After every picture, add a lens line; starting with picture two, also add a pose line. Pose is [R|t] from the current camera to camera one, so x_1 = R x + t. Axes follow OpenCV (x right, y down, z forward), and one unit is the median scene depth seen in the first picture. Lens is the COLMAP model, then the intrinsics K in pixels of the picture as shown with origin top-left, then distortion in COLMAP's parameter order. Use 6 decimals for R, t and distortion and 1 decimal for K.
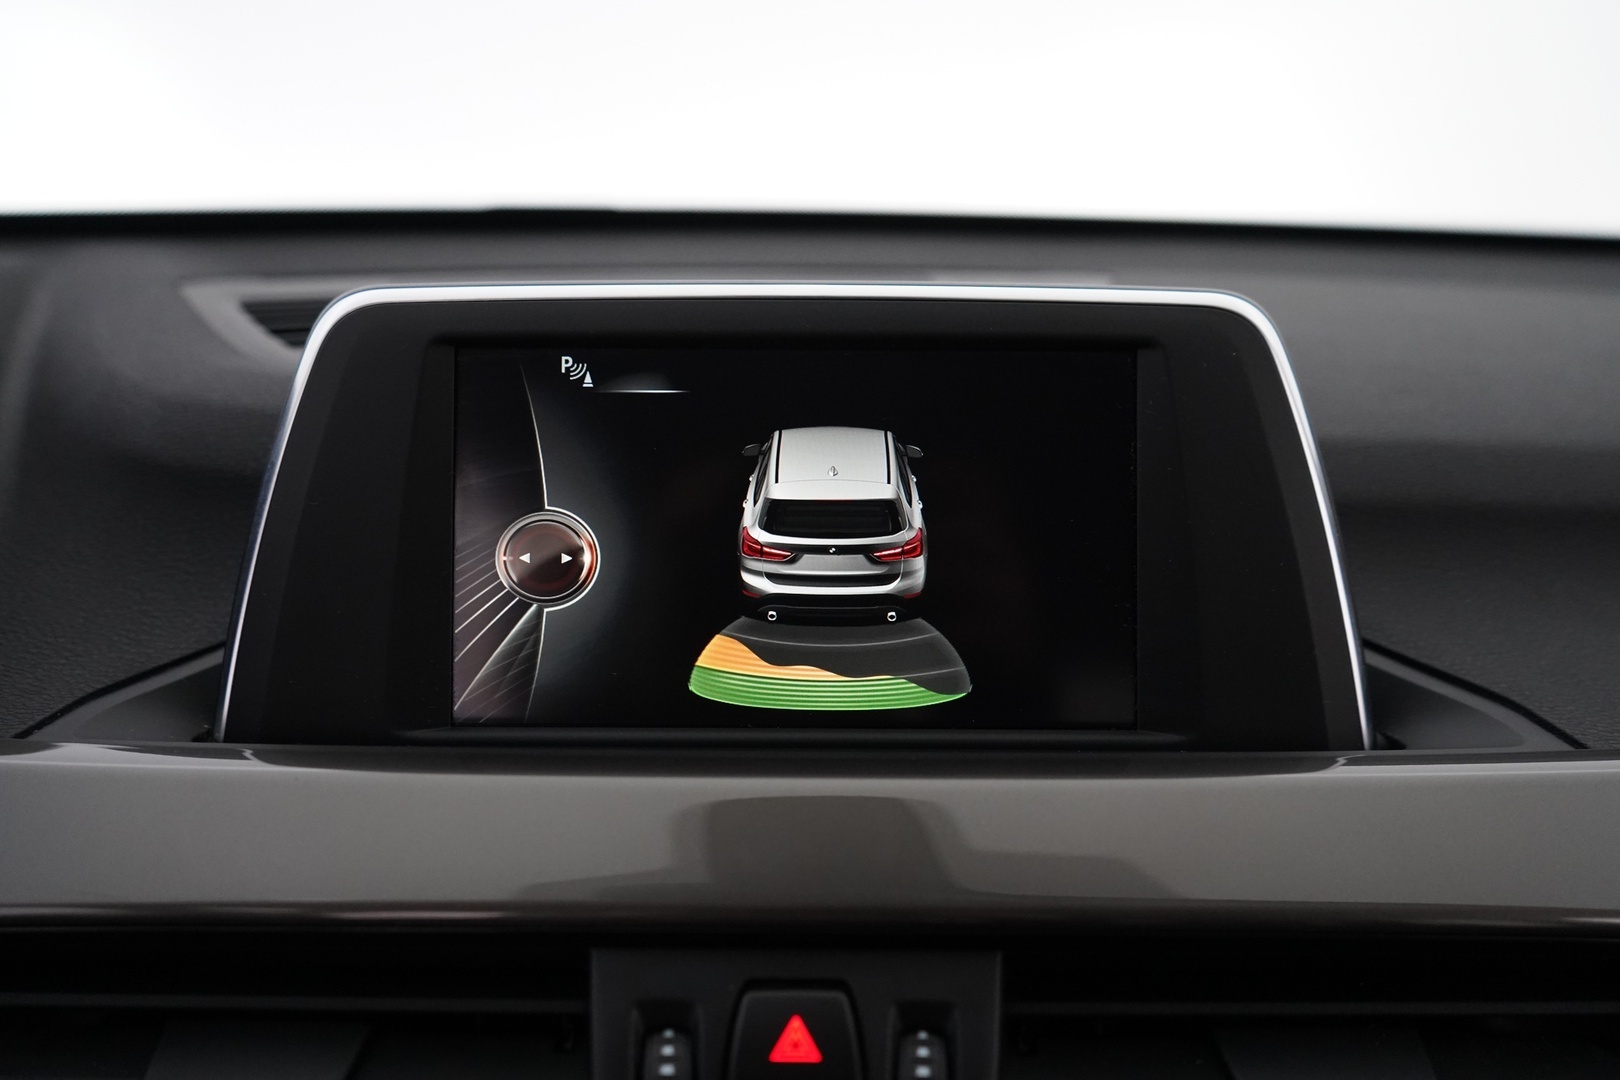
lens RADIAL K [[1345.1, 0, 812.5], [0, 1345.1, 537.0], [0, 0, 1]] dist [-0.015513, 0.023075]
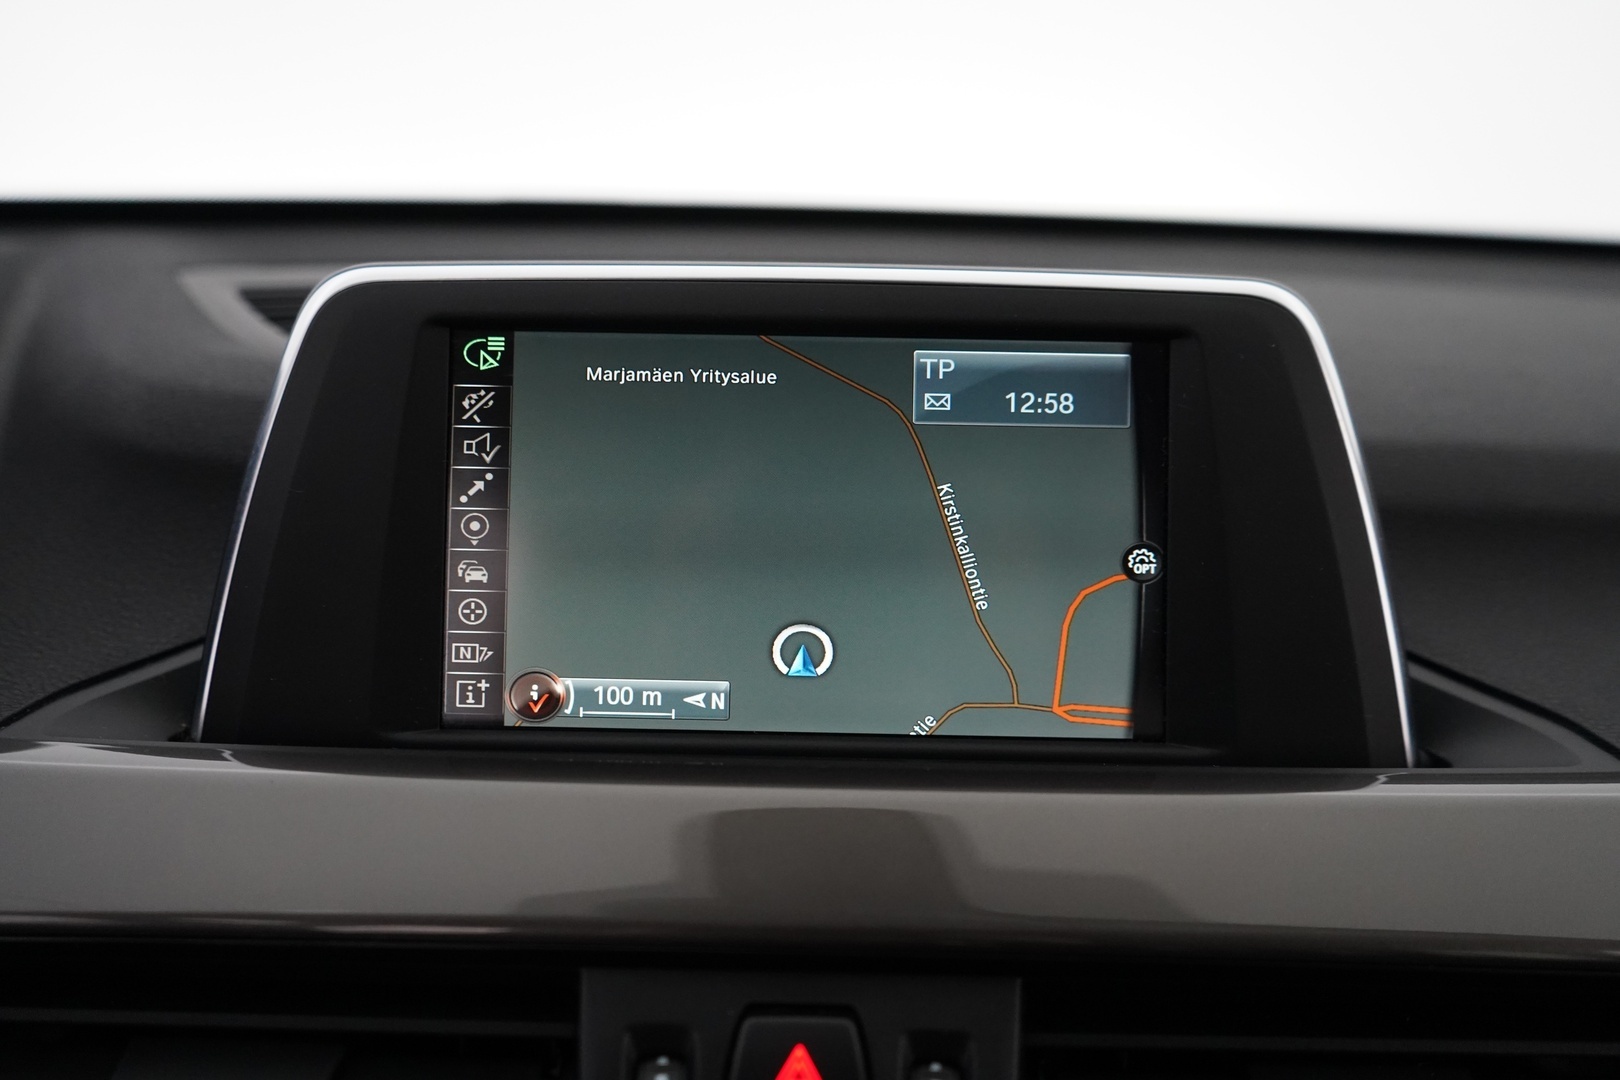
lens RADIAL K [[1345.1, 0, 812.3], [0, 1345.1, 541.7], [0, 0, 1]] dist [-0.015513, 0.023075]
pose [[0.999875, 0.013109, -0.008871, 0.000060], [-0.013151, 0.999903, -0.004659, 0.010162], [0.008809, 0.004775, 0.999950, 0.054669]]
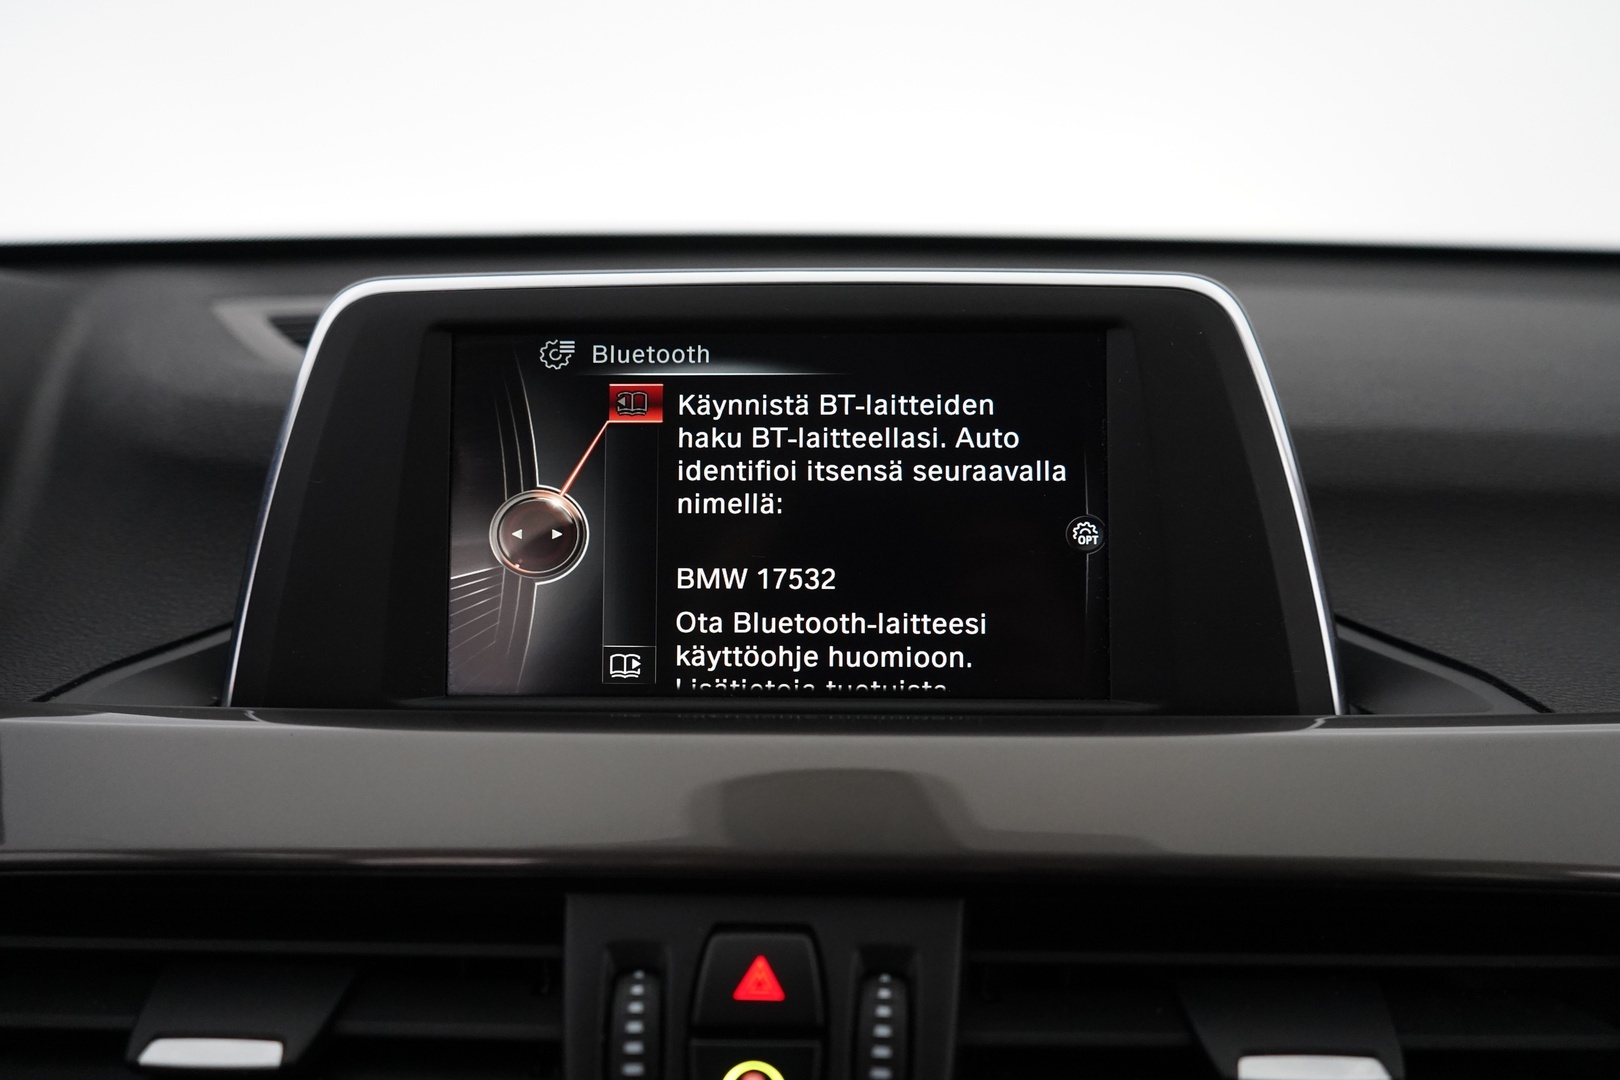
lens RADIAL K [[1345.1, 0, 808.9], [0, 1345.1, 535.5], [0, 0, 1]] dist [-0.015513, 0.023075]
pose [[0.999364, -0.003677, -0.035476, 0.049940], [0.002321, 0.999268, -0.038189, 0.057760], [0.035591, 0.038083, 0.998641, -0.033453]]
